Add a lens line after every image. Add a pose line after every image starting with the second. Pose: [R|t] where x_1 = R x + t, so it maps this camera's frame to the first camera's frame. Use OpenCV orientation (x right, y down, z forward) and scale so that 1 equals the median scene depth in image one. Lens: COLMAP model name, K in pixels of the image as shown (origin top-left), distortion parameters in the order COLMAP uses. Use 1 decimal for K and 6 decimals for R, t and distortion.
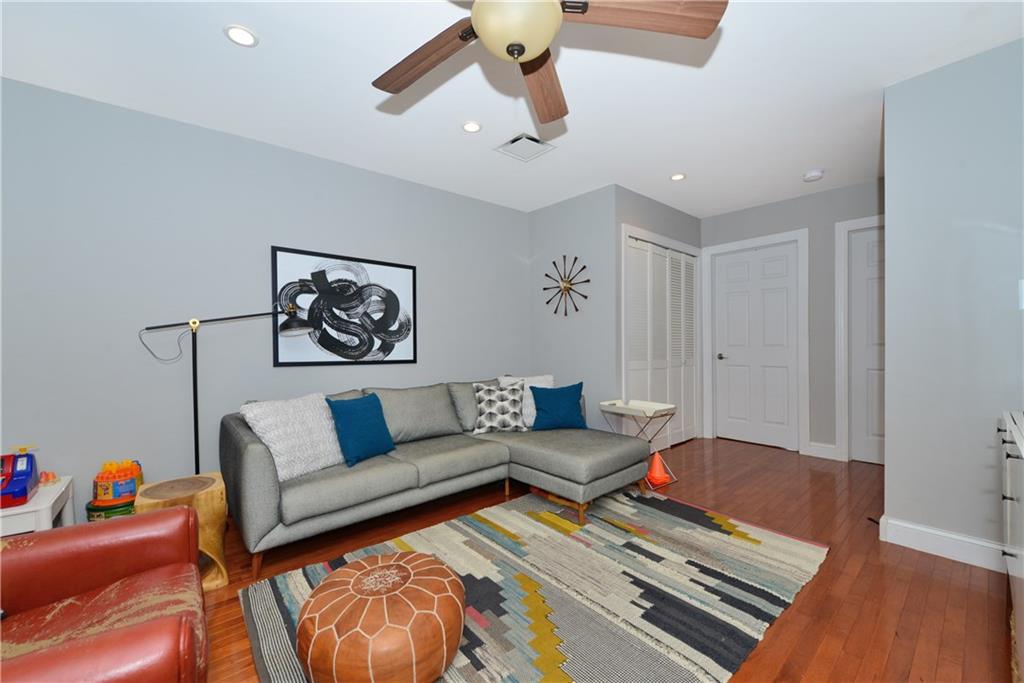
lens RADIAL K [[405.6, 0, 510.7], [0, 405.6, 346.1], [0, 0, 1]] dist [0.001437, 0.000078]
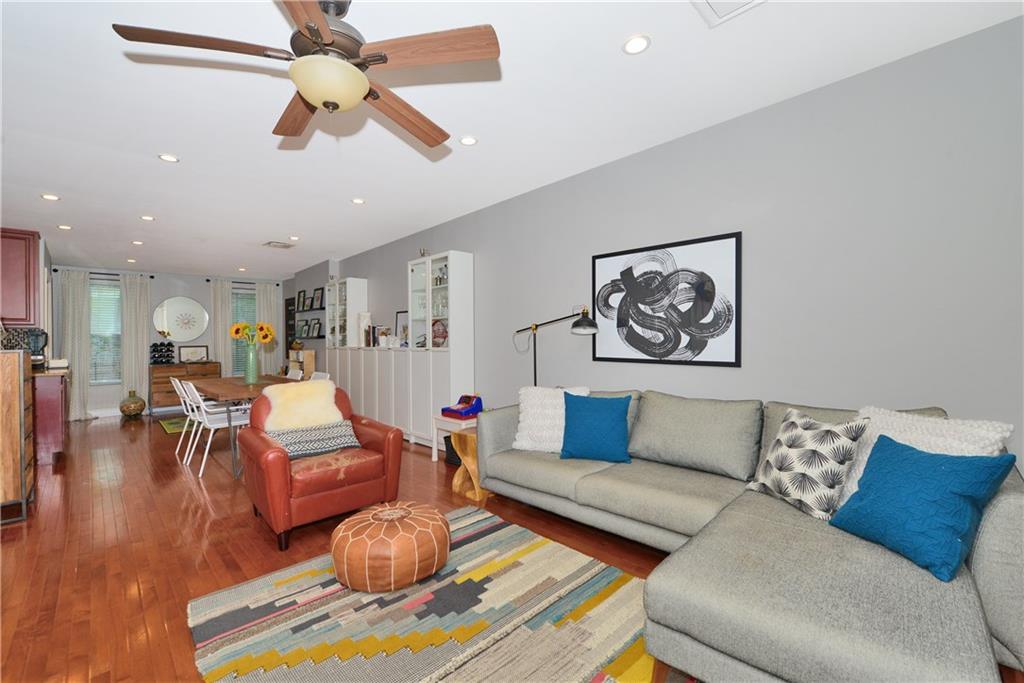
lens RADIAL K [[431.1, 0, 509.8], [0, 431.1, 336.5], [0, 0, 1]] dist [-0.014398, -0.000116]
pose [[0.062024, -0.001588, -0.998073, 0.561435], [0.008960, 0.999959, -0.001034, -0.017015], [0.998034, -0.008879, 0.062036, 0.621067]]
